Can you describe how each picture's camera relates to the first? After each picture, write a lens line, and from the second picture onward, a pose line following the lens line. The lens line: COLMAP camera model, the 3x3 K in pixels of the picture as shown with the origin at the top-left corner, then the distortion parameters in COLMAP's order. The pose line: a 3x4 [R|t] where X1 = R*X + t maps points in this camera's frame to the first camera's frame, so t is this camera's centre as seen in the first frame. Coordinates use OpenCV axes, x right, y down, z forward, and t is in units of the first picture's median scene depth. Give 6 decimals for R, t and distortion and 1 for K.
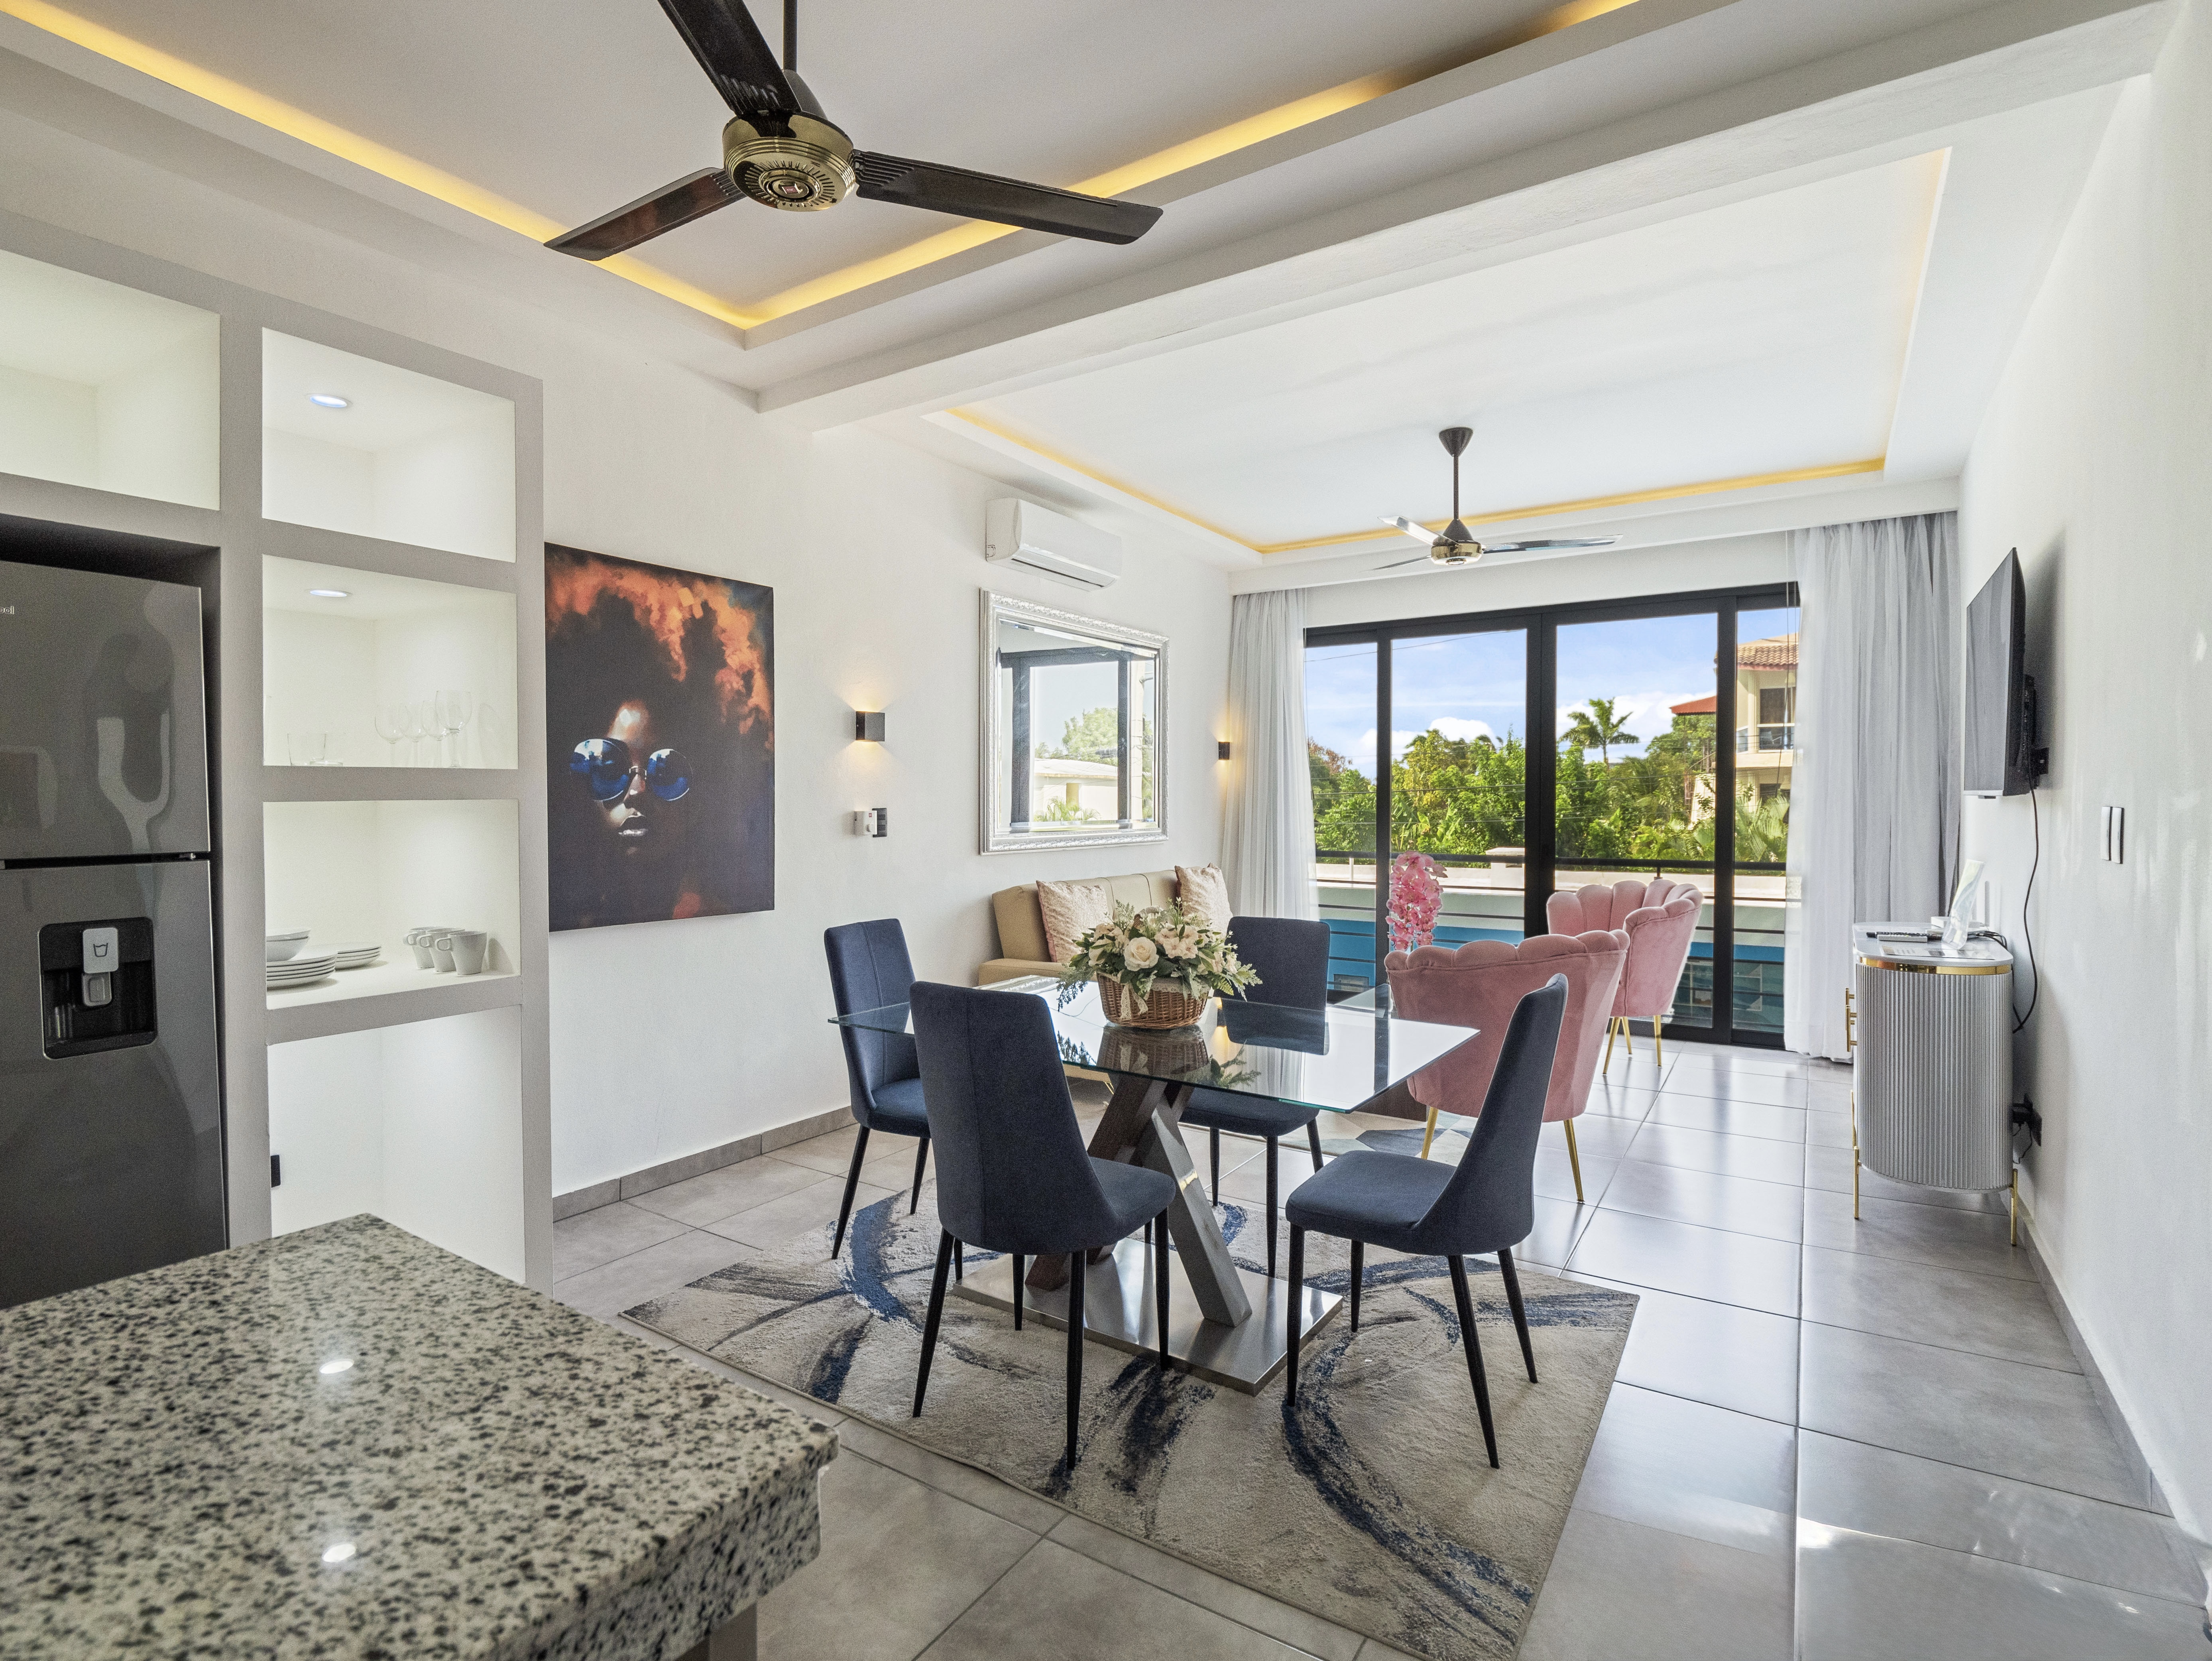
lens RADIAL K [[1102.1, 0, 1106.0], [0, 1102.1, 830.5], [0, 0, 1]] dist [-0.006851, -0.001508]
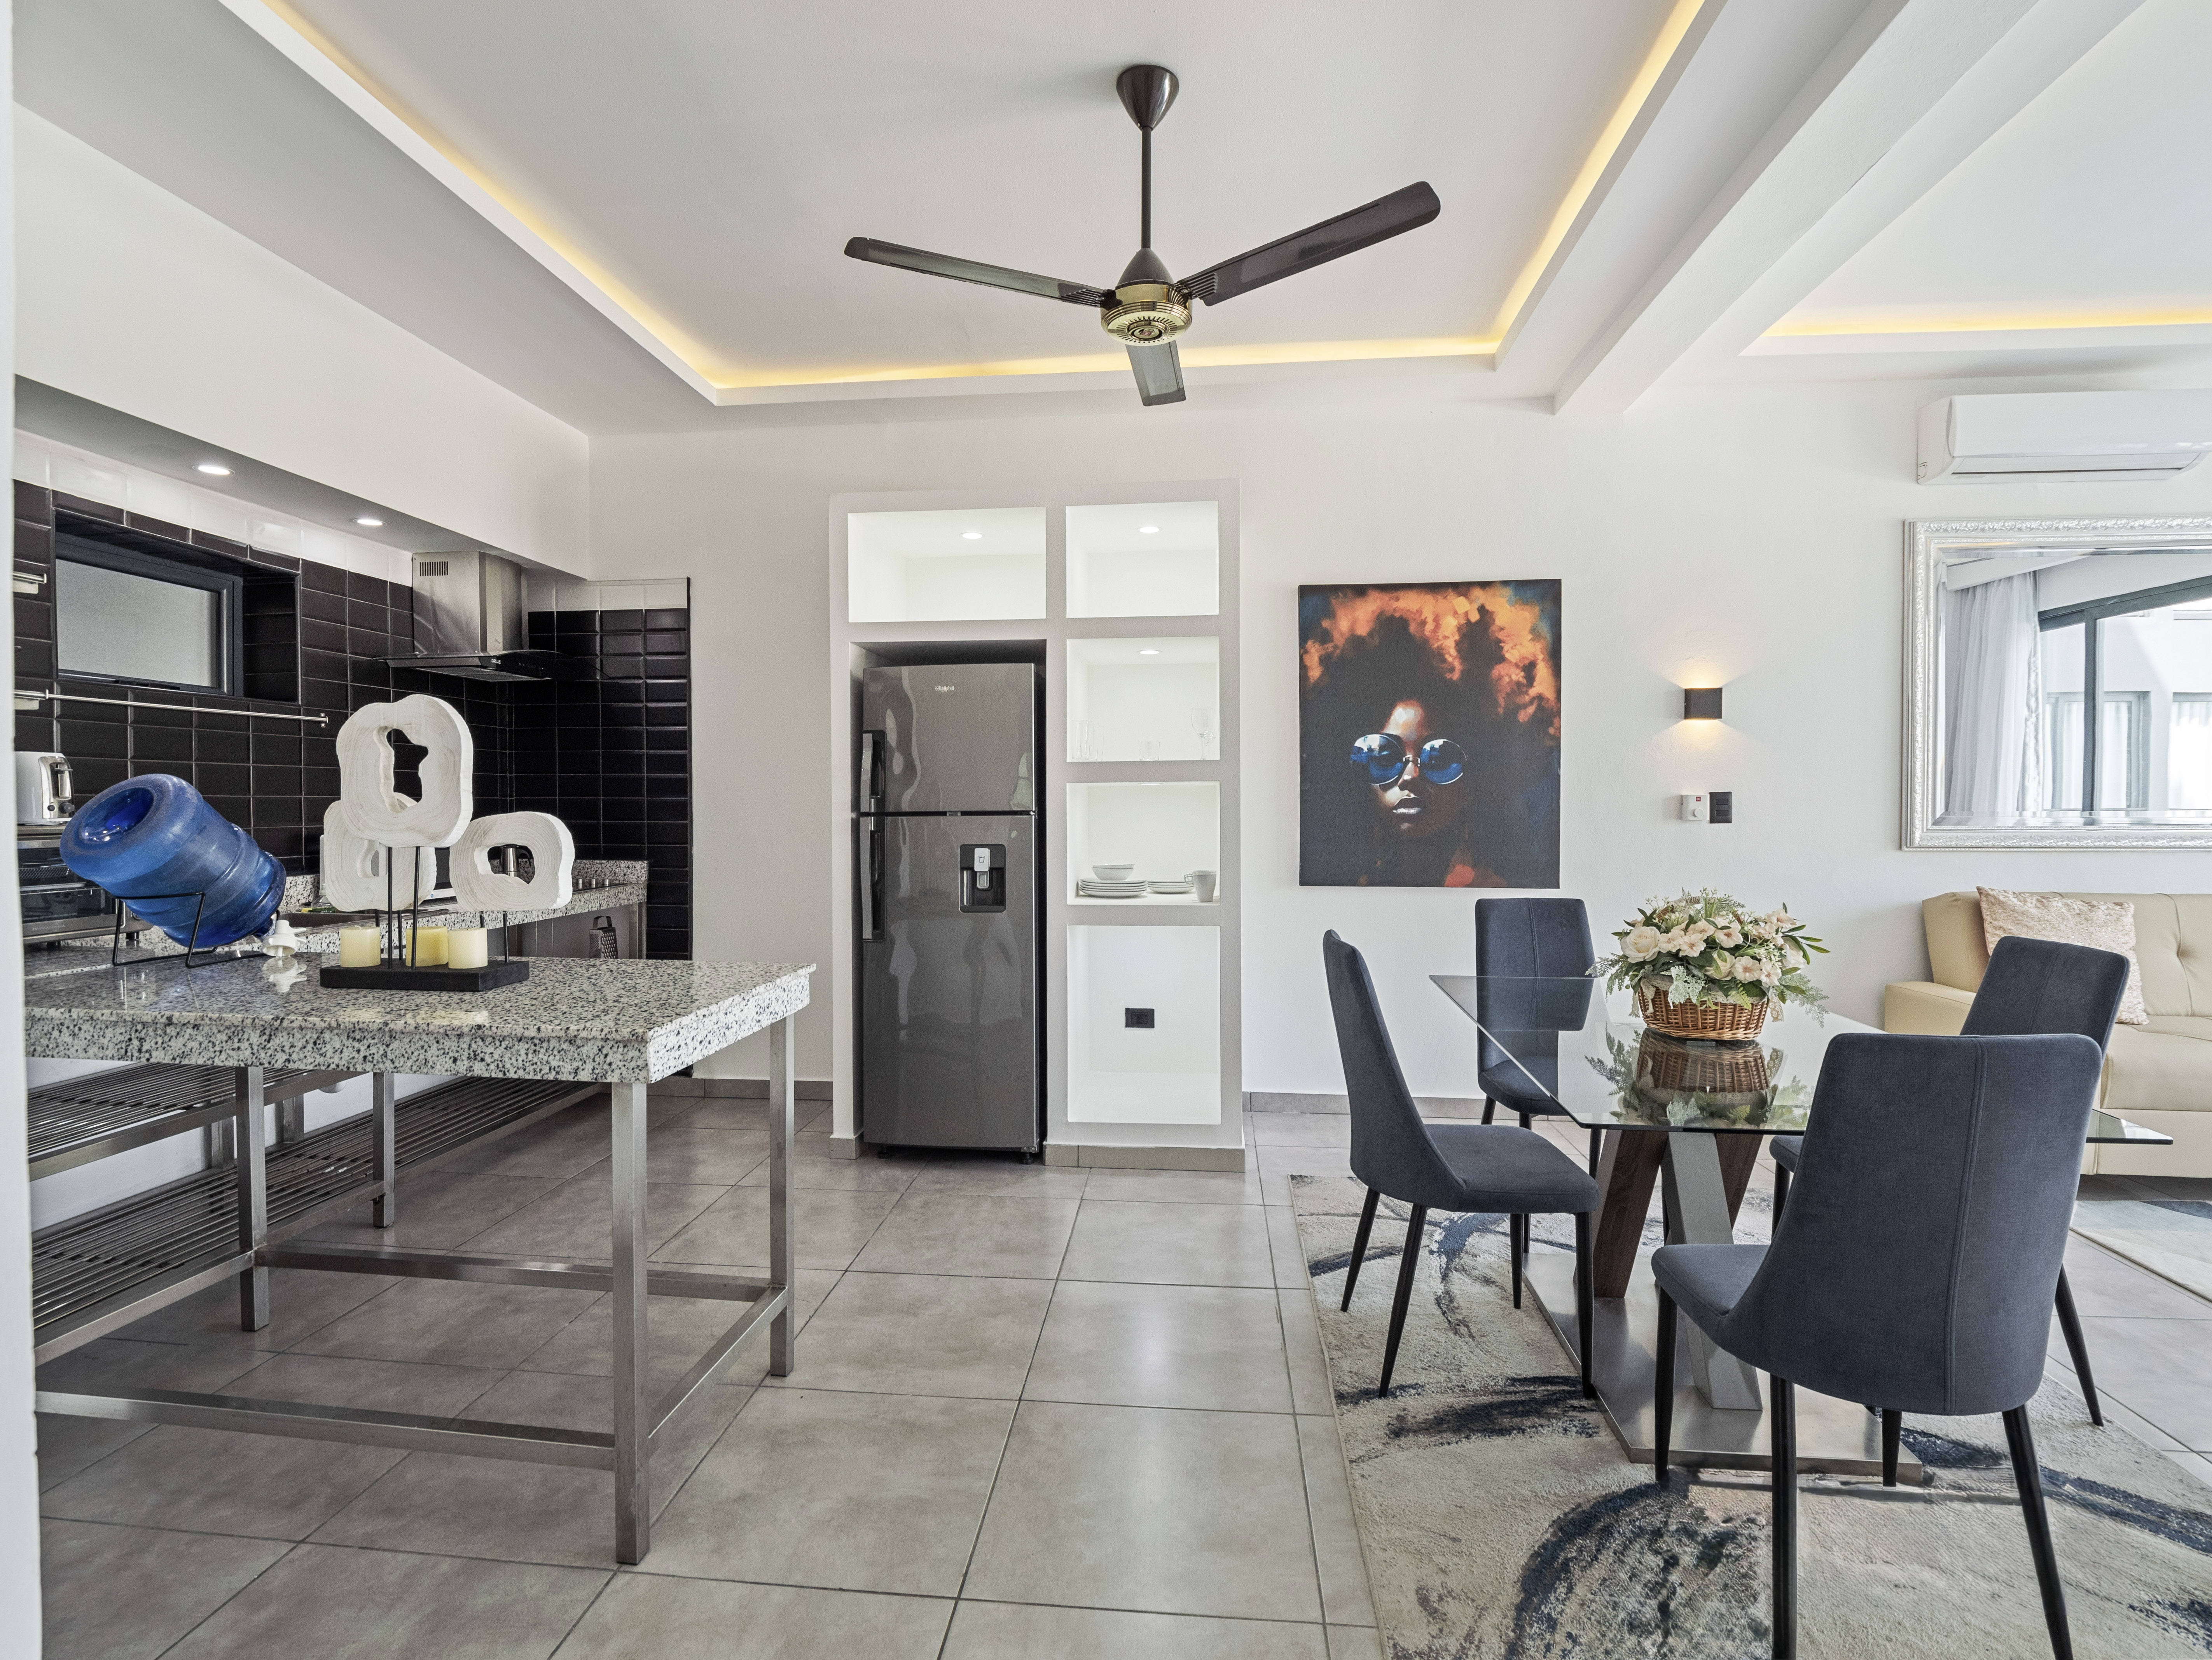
lens RADIAL K [[1085.2, 0, 1106.0], [0, 1085.2, 830.0], [0, 0, 1]] dist [-0.004819, -0.001096]
pose [[0.458858, 0.020747, -0.888267, 0.416140], [-0.021926, 0.999687, 0.012023, 0.014052], [0.888239, 0.013959, 0.459169, 0.149722]]
